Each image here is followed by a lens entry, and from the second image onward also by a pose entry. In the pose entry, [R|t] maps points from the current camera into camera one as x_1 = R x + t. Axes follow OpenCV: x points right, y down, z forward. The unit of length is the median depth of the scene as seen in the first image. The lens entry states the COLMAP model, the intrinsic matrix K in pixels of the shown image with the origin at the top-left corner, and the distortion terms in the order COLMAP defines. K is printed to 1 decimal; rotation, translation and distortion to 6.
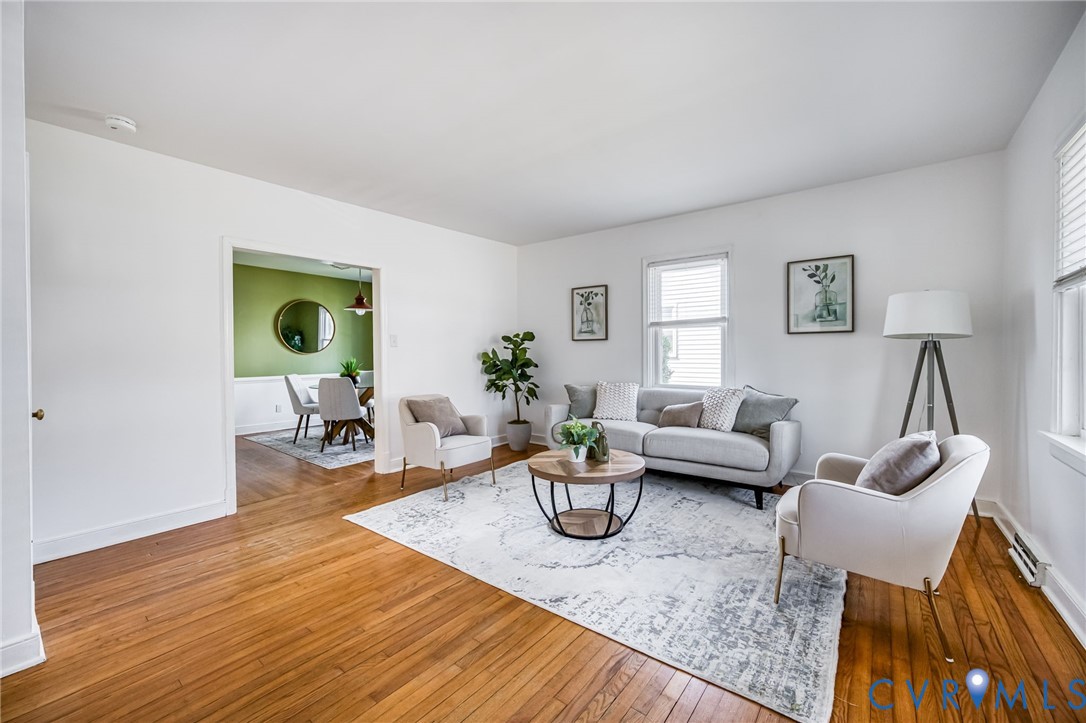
lens RADIAL K [[422.9, 0, 537.1], [0, 422.9, 357.7], [0, 0, 1]] dist [-0.009736, 0.000413]
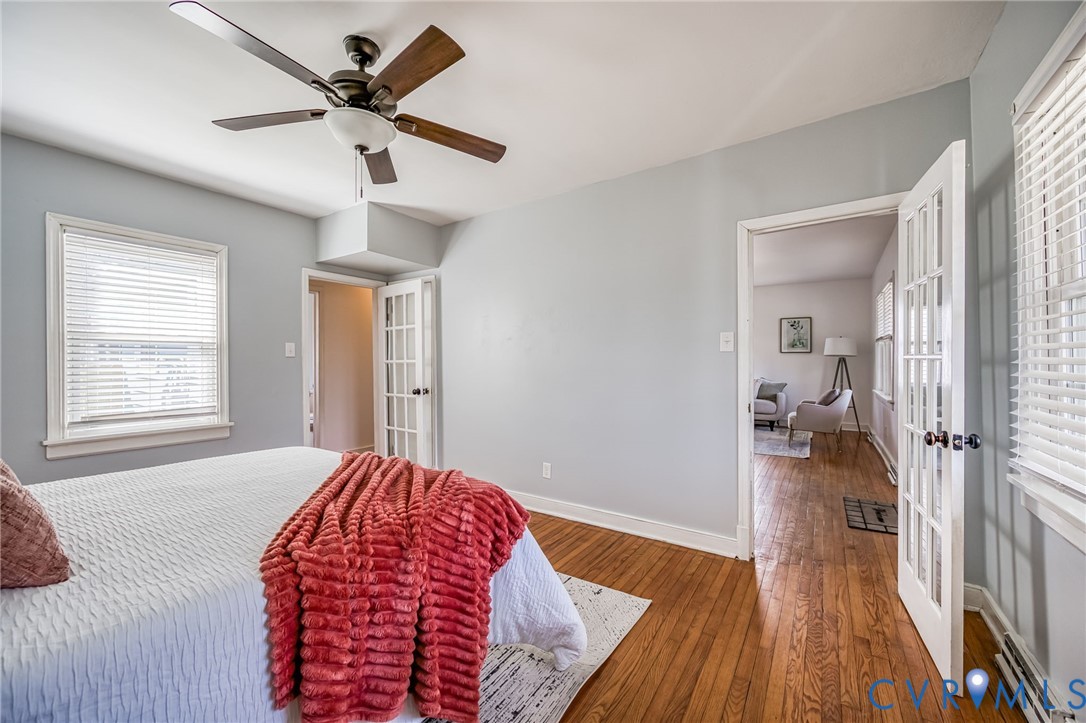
lens RADIAL K [[422.9, 0, 545.0], [0, 422.9, 364.4], [0, 0, 1]] dist [-0.009736, 0.000413]
pose [[0.994522, 0.002593, 0.104497, -0.937139], [-0.002841, 0.999993, 0.002224, -0.000852], [-0.104491, -0.002509, 0.994523, -1.139154]]
